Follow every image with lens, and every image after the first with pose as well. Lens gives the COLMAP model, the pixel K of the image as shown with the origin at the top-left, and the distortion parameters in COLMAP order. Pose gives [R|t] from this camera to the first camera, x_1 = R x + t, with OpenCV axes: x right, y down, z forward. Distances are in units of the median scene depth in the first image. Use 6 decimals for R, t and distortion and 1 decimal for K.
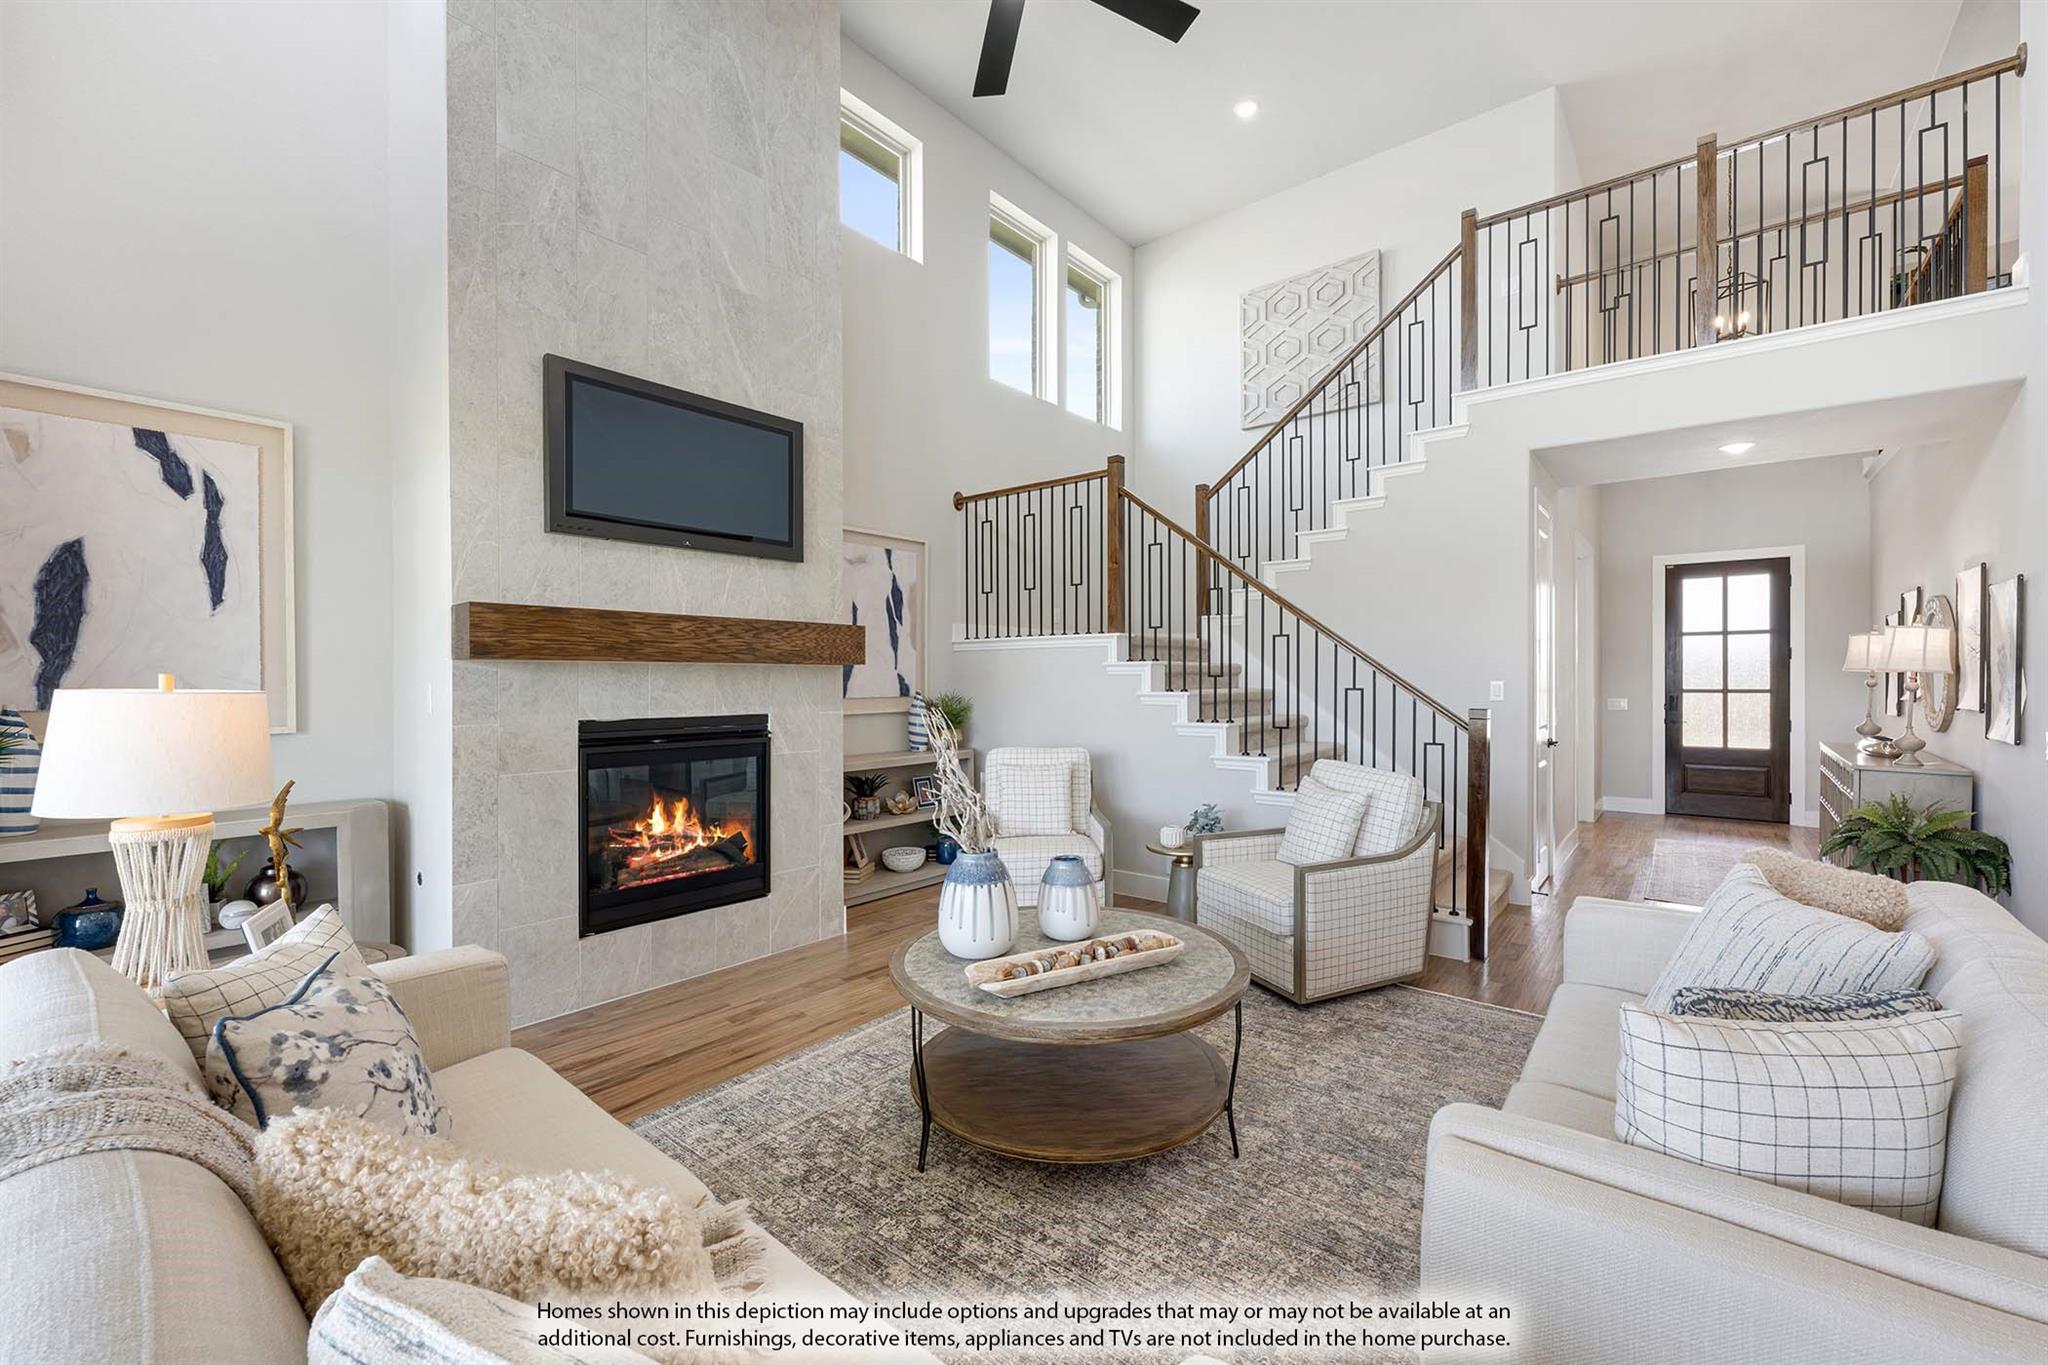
lens RADIAL K [[802.7, 0, 1031.5], [0, 802.7, 680.8], [0, 0, 1]] dist [-0.014874, -0.000115]
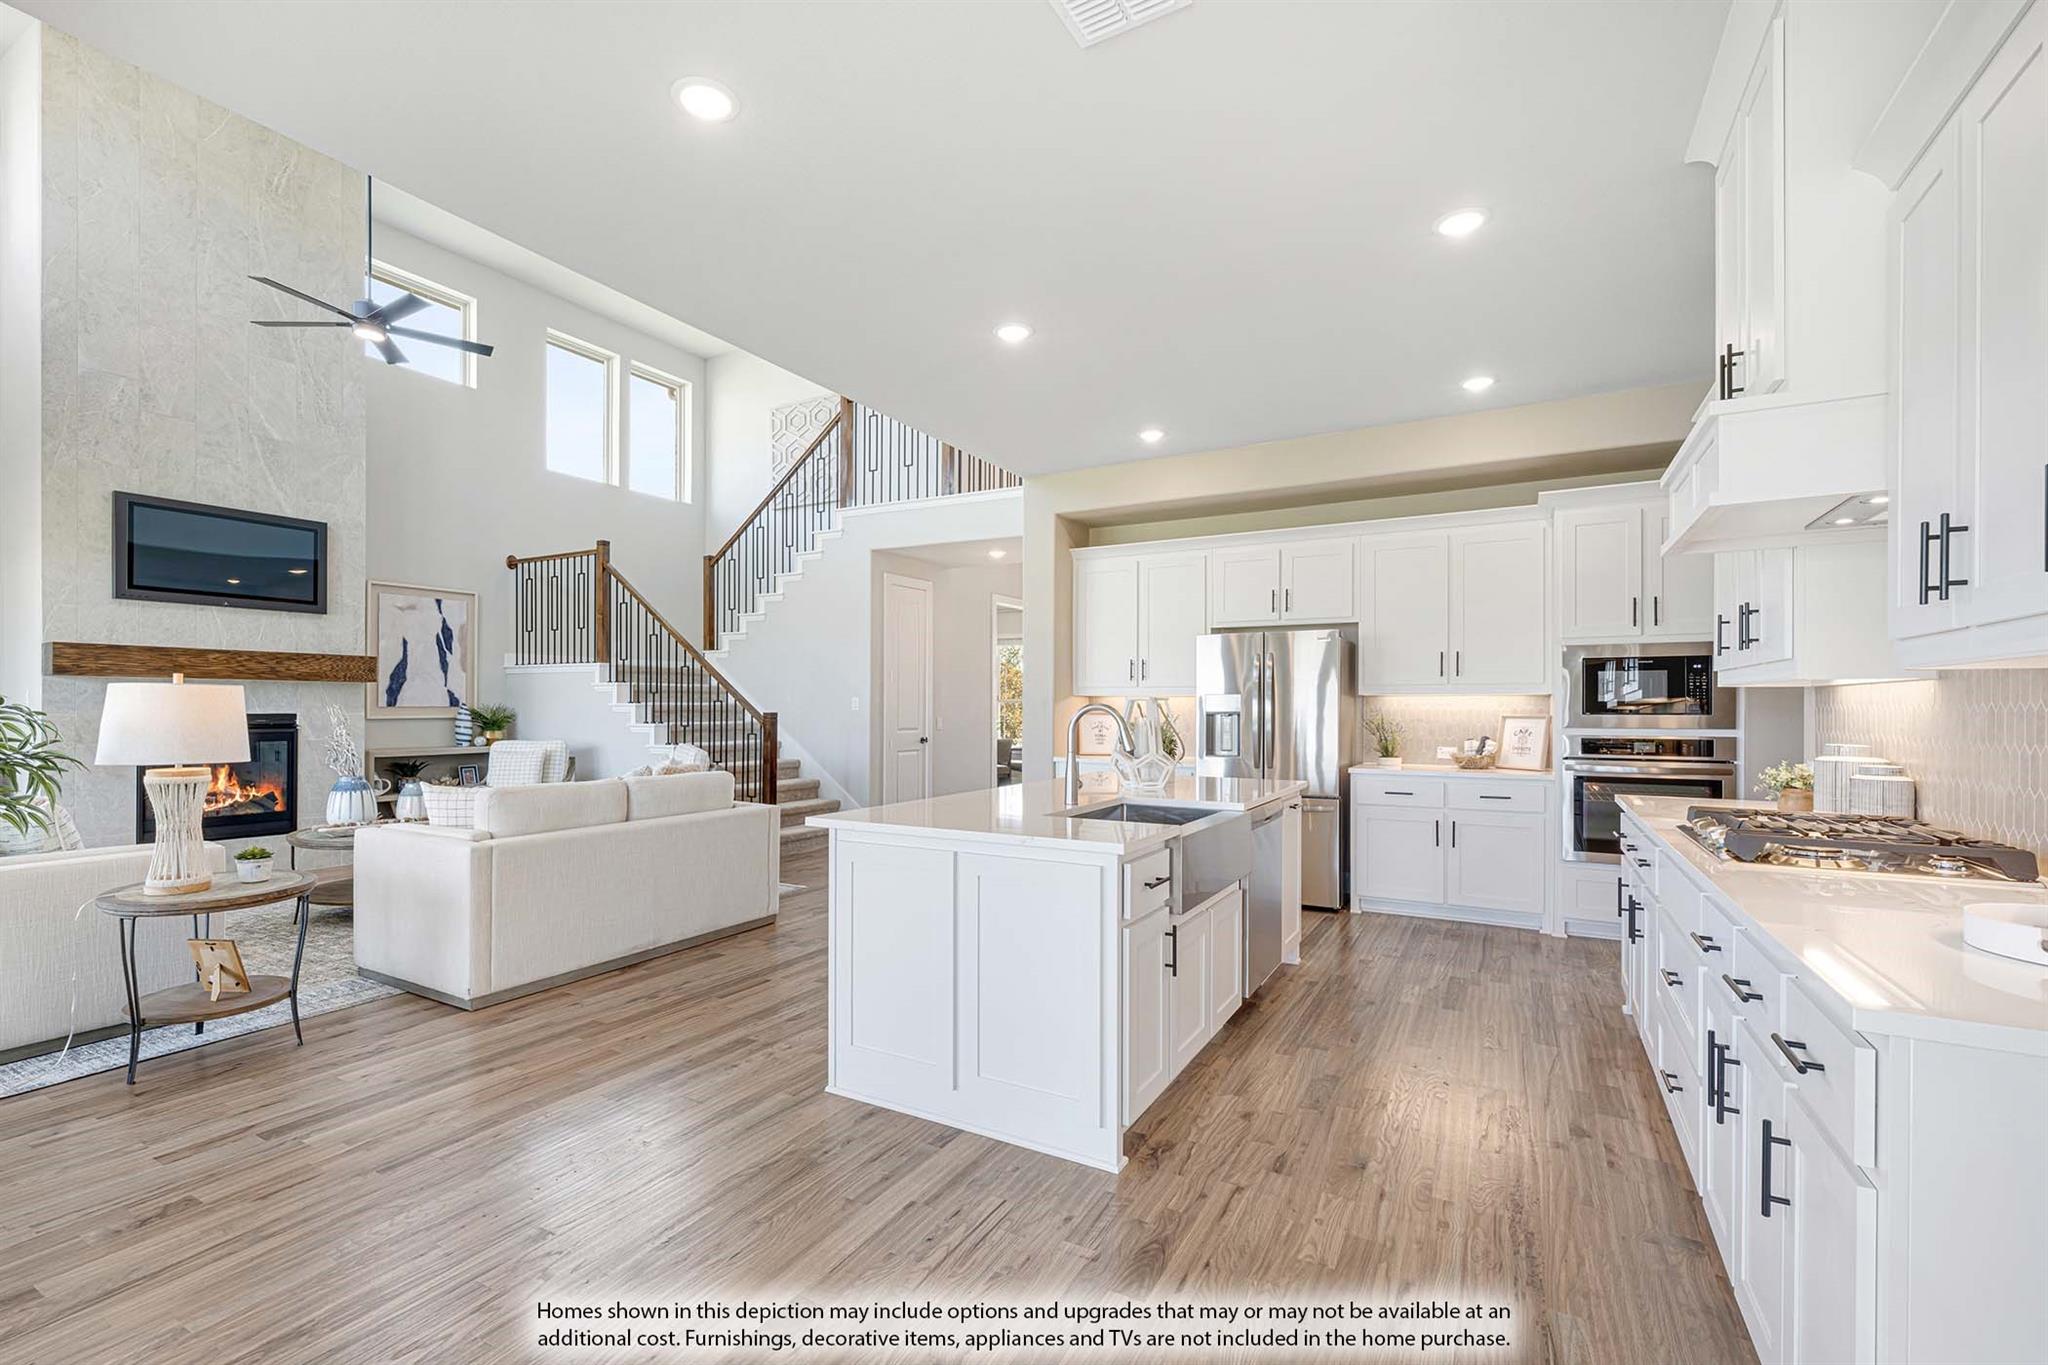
lens RADIAL K [[867.9, 0, 1022.6], [0, 867.9, 695.1], [0, 0, 1]] dist [-0.003852, -0.001386]
pose [[0.983501, 0.007775, 0.180737, 0.719465], [-0.005309, 0.999886, -0.014127, 0.021255], [-0.180826, 0.012934, 0.983430, -0.851194]]
